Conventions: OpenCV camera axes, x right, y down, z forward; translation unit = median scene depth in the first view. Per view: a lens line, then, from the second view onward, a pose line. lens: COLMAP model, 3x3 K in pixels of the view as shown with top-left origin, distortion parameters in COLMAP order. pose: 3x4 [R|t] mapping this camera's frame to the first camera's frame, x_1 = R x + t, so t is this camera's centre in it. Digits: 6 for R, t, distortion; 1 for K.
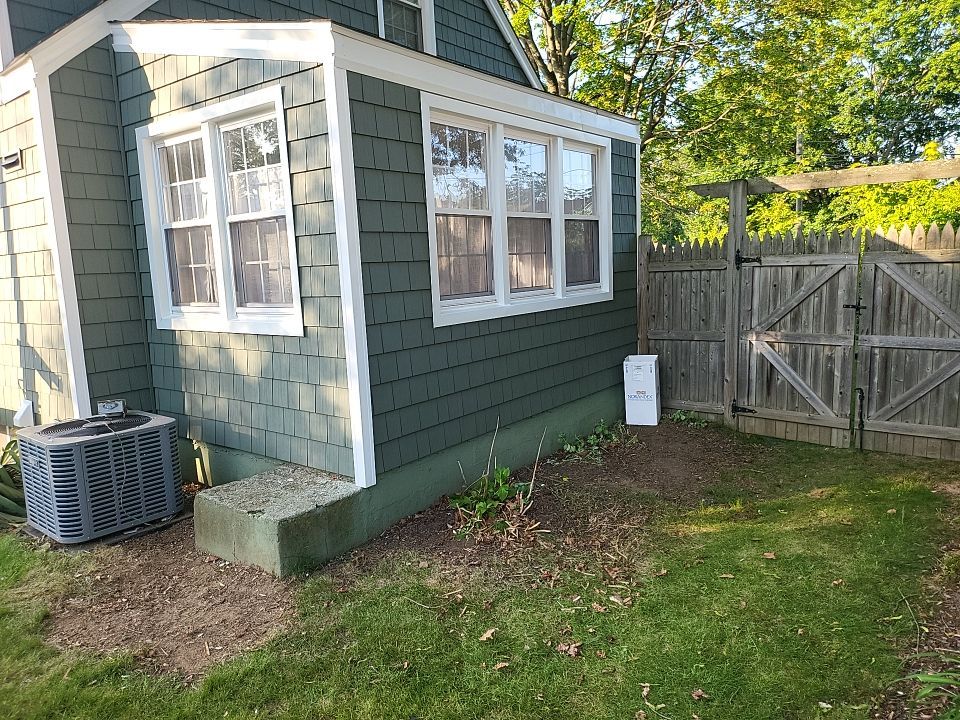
lens RADIAL K [[662.7, 0, 480.0], [0, 662.7, 360.0], [0, 0, 1]] dist [0.046422, -0.042820]
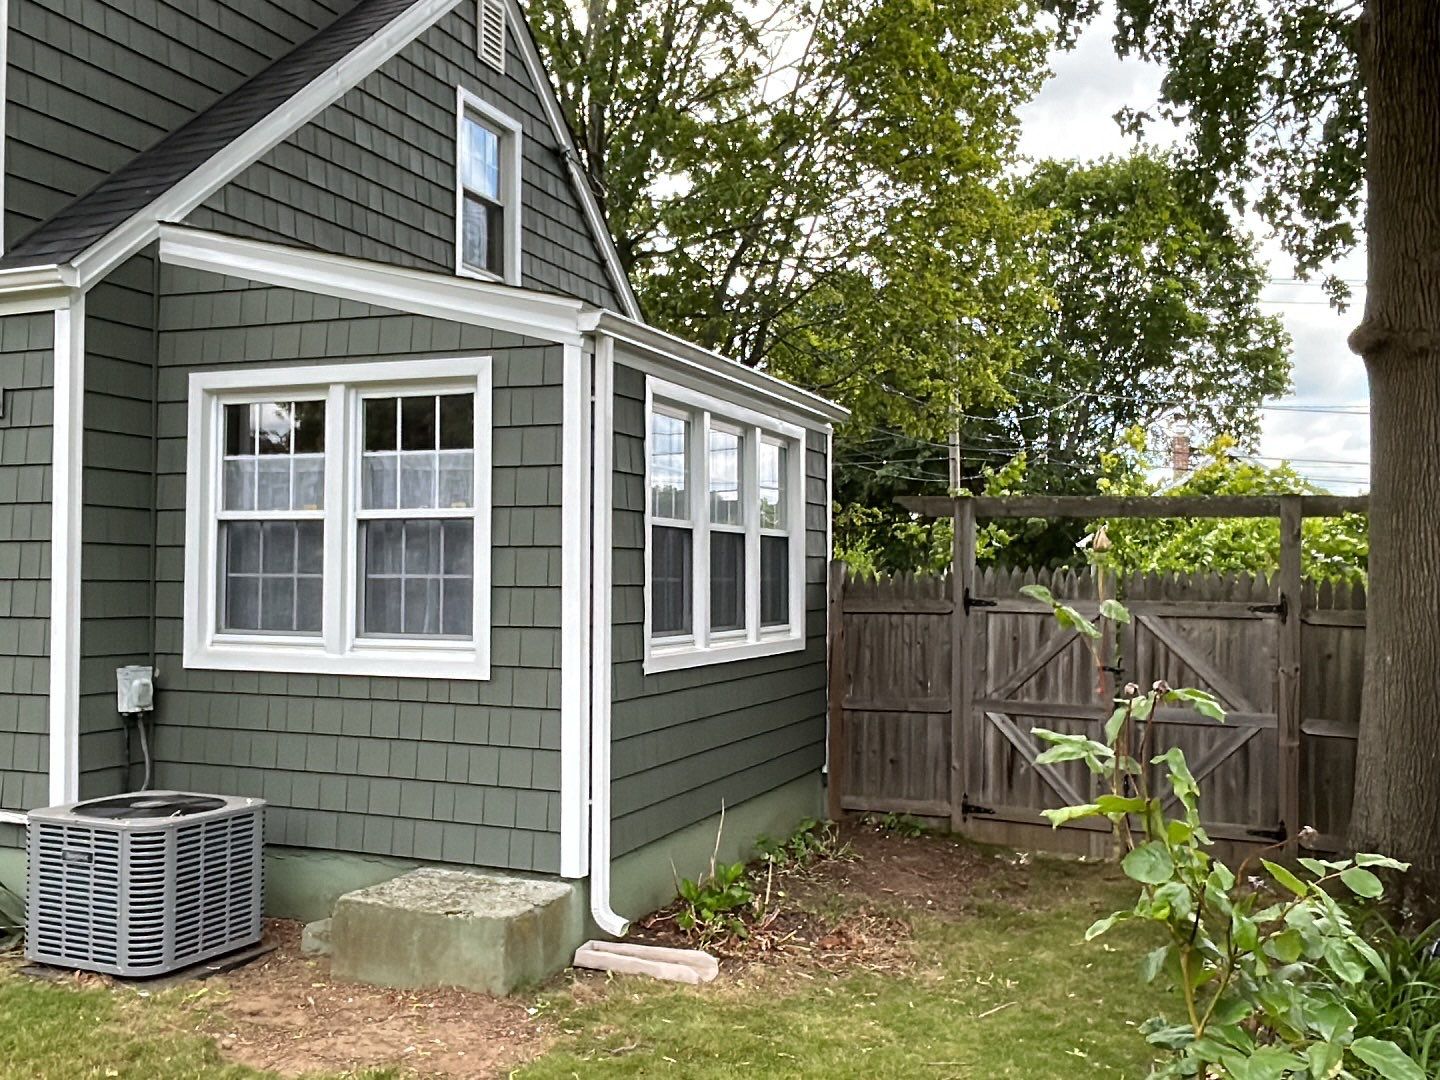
lens RADIAL K [[1321.8, 0, 720.0], [0, 1321.8, 540.0], [0, 0, 1]] dist [0.003982, 0.001292]
pose [[0.959609, 0.058673, 0.275150, -0.298111], [-0.008737, 0.983755, -0.179305, 0.050088], [-0.281201, 0.169659, 0.944533, -0.334922]]
